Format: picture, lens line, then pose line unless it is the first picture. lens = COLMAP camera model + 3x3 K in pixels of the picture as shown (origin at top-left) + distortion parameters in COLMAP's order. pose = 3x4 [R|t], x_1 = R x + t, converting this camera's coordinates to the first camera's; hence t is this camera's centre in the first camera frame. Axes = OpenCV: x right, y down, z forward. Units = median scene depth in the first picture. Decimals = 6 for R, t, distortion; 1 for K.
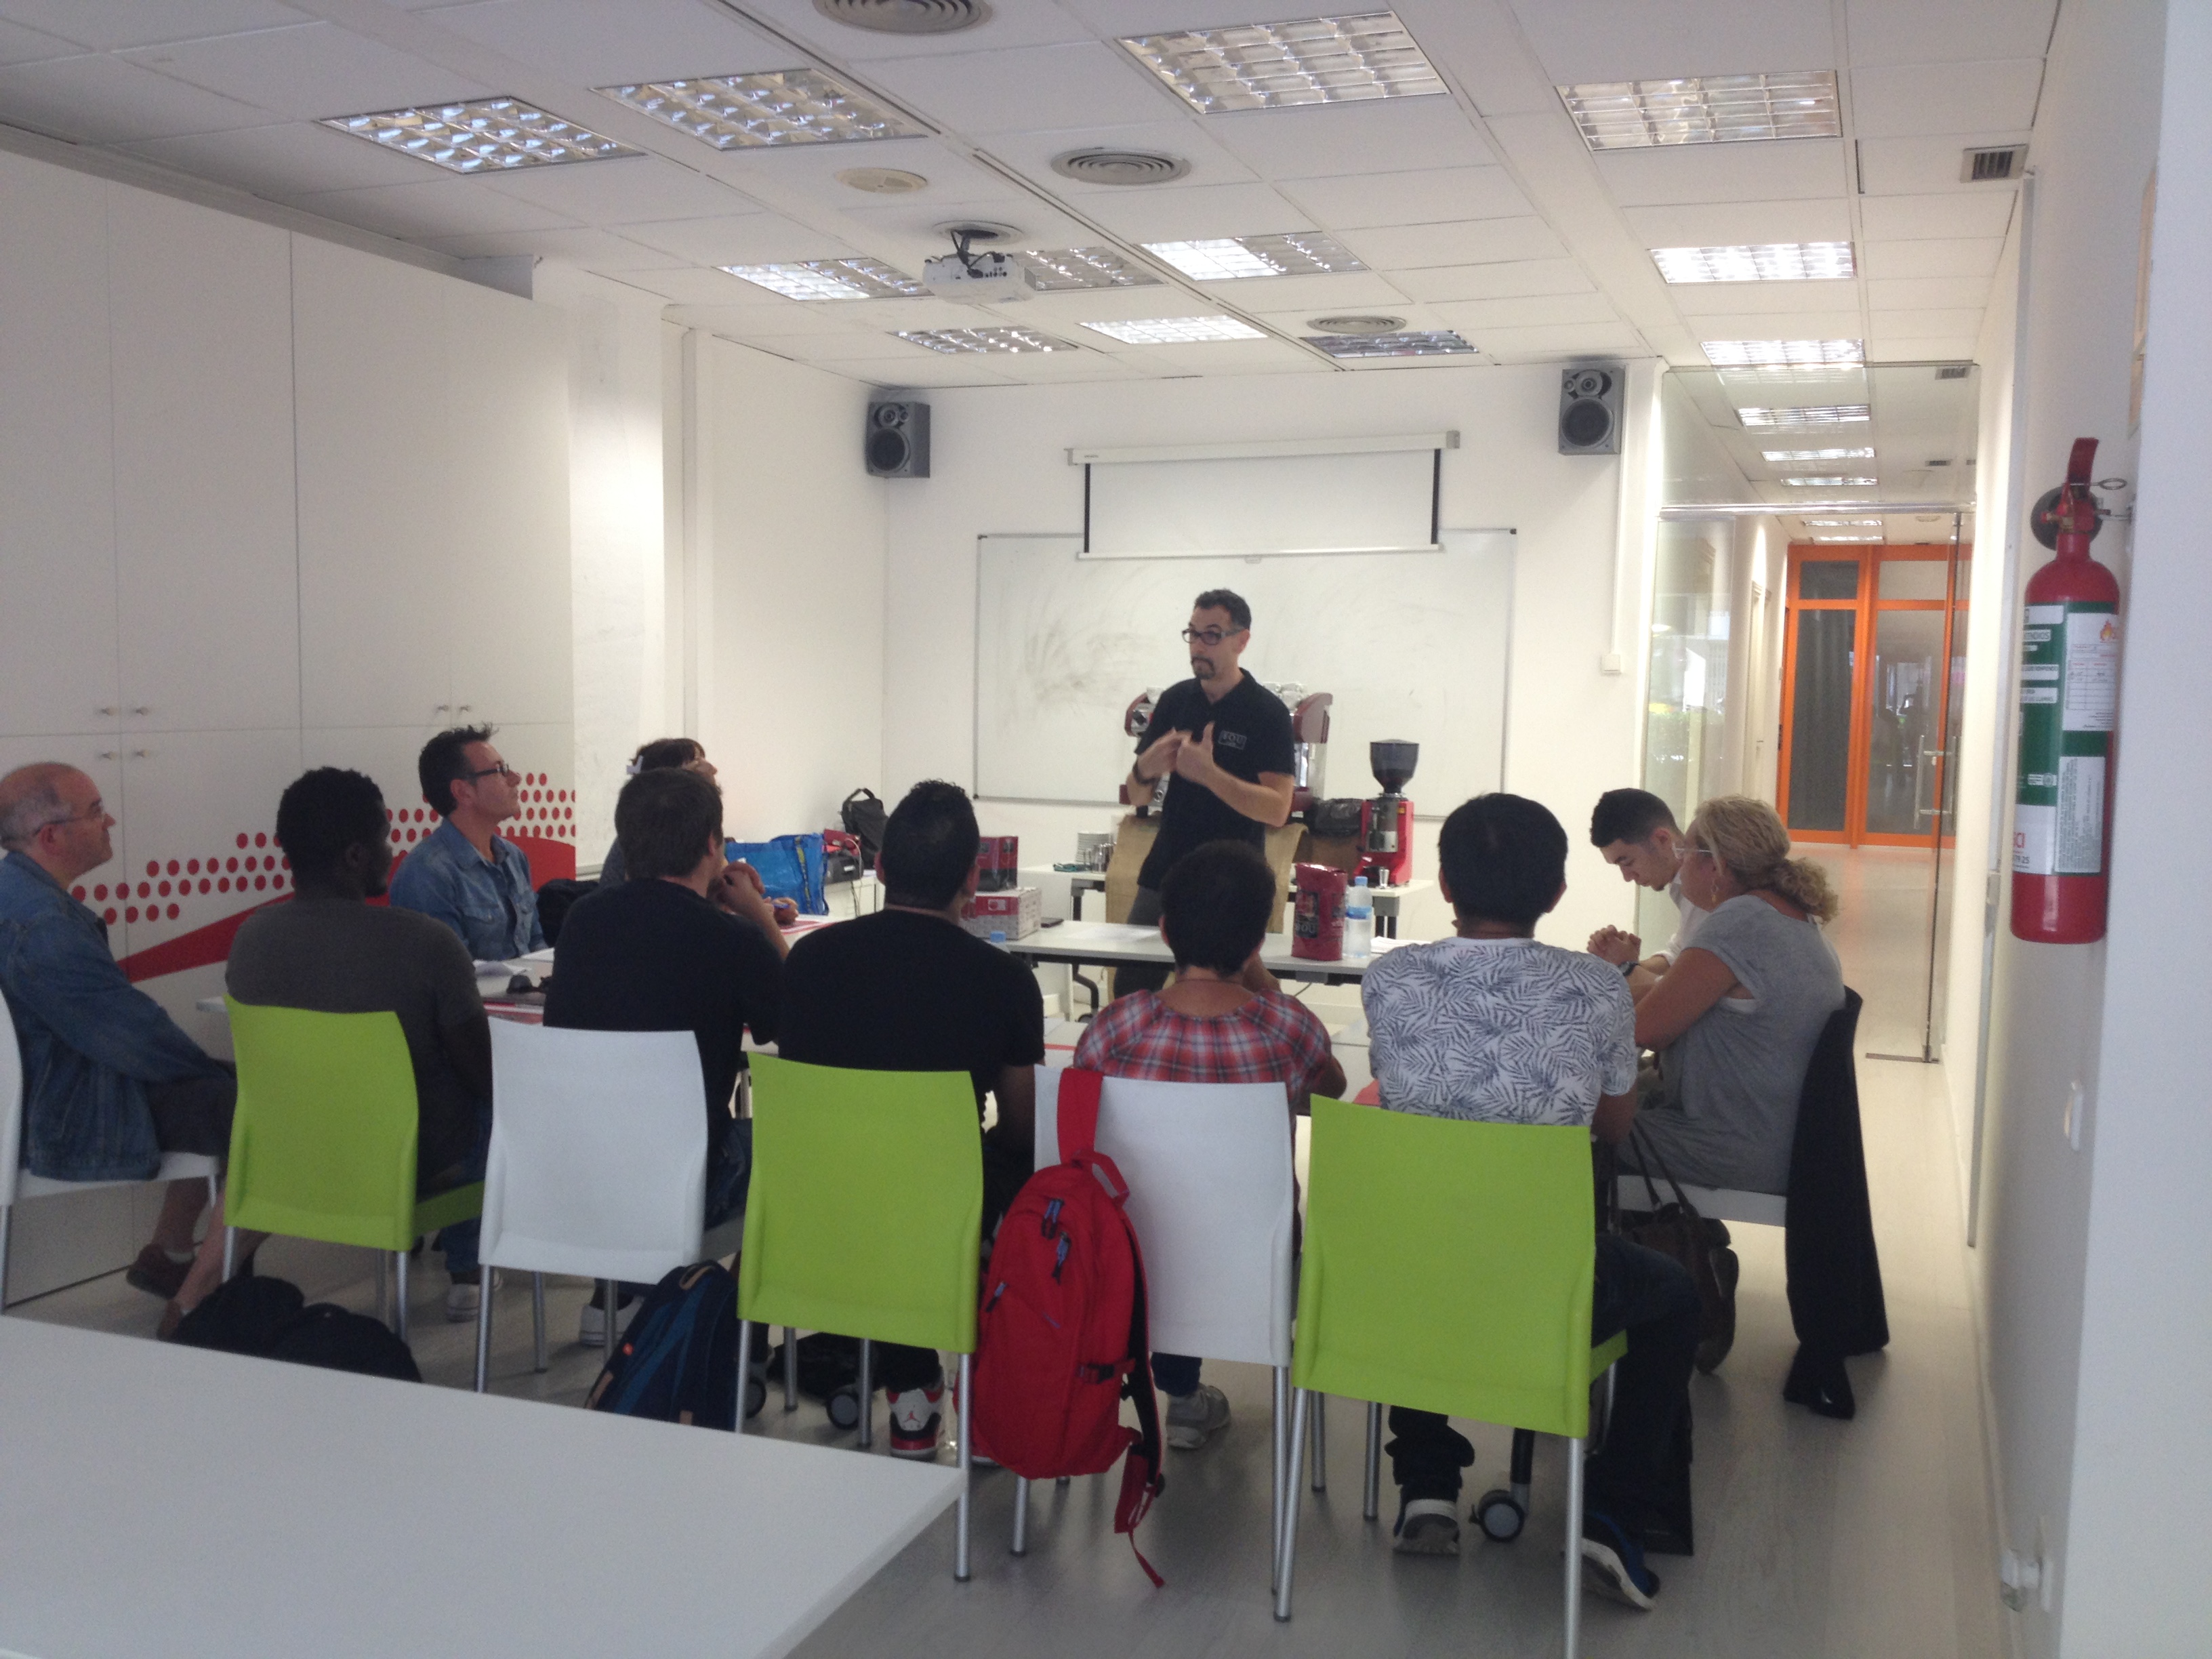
lens RADIAL K [[2082.1, 0, 1107.1], [0, 2082.1, 856.0], [0, 0, 1]] dist [0.244869, -0.534803]
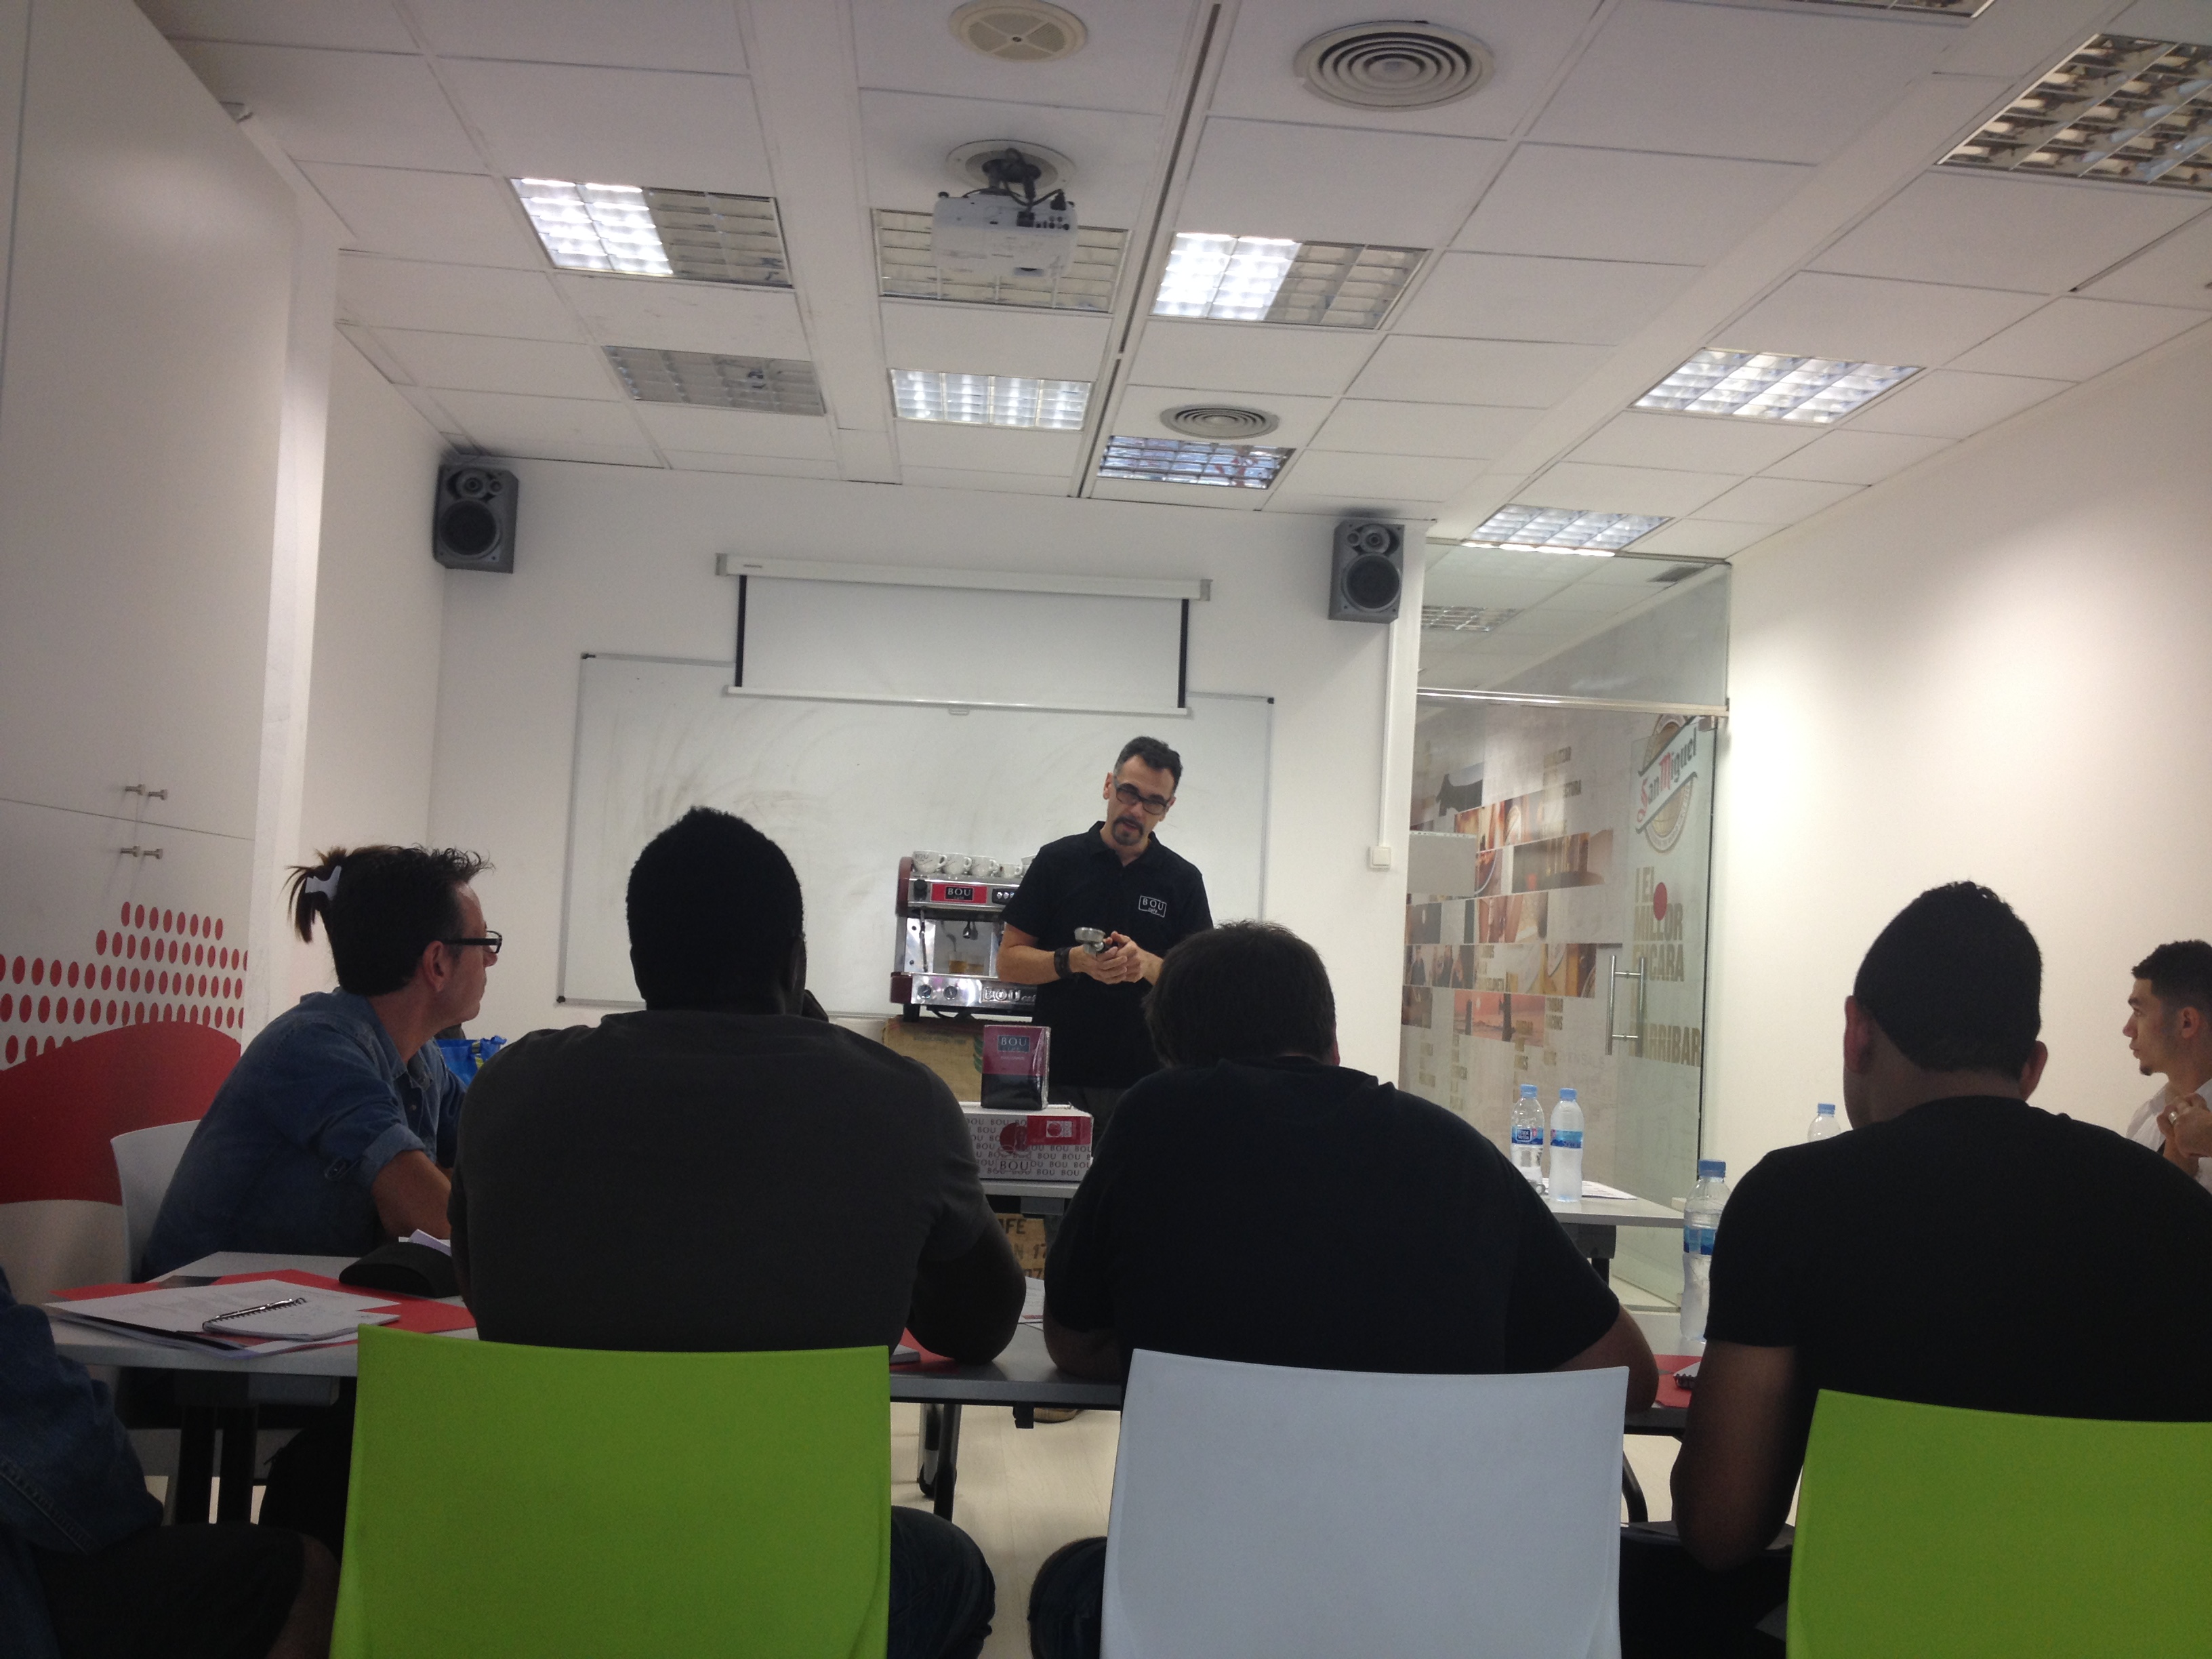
lens RADIAL K [[2082.1, 0, 1107.1], [0, 2082.1, 856.0], [0, 0, 1]] dist [0.244869, -0.534803]
pose [[0.910827, 0.050123, 0.409734, -0.357905], [-0.001051, 0.992879, -0.119123, 0.018550], [-0.412787, 0.108070, 0.904394, 0.433502]]
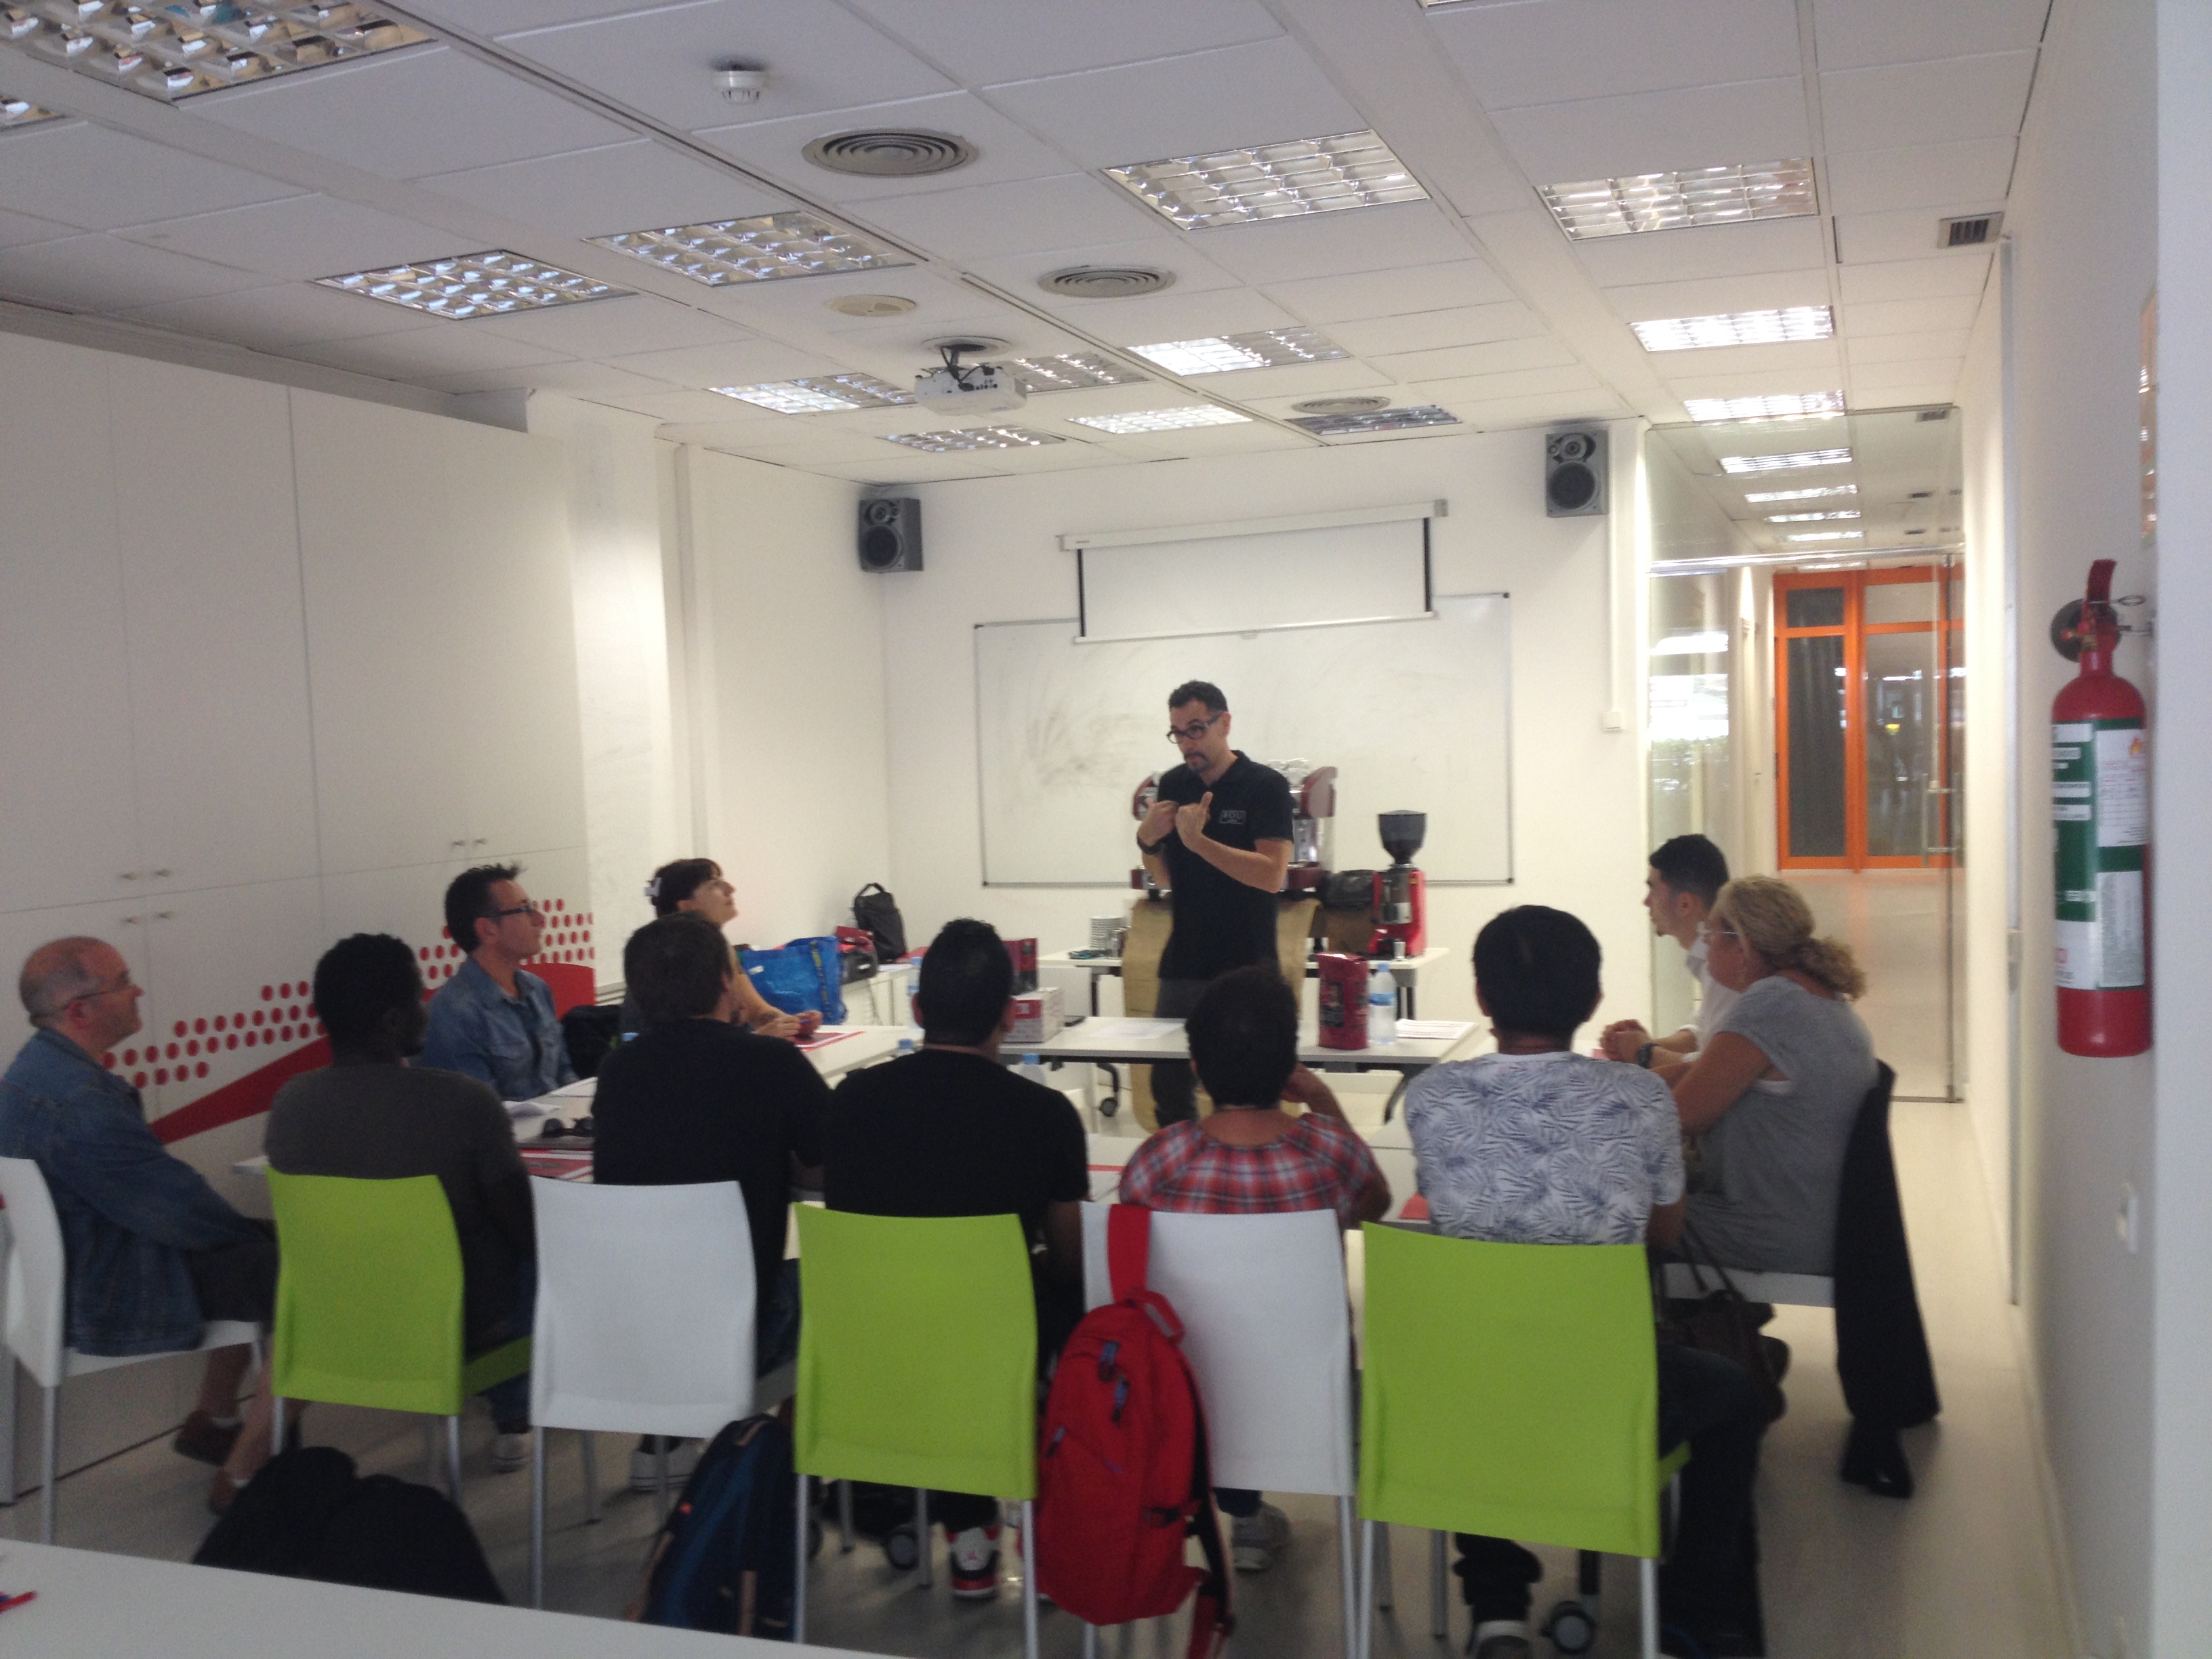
lens RADIAL K [[2082.1, 0, 1107.1], [0, 2082.1, 856.0], [0, 0, 1]] dist [0.244869, -0.534803]
pose [[0.998536, -0.054071, 0.001749, -0.010056], [0.054097, 0.998259, -0.023513, -0.027239], [-0.000475, 0.023573, 0.999722, -0.002784]]
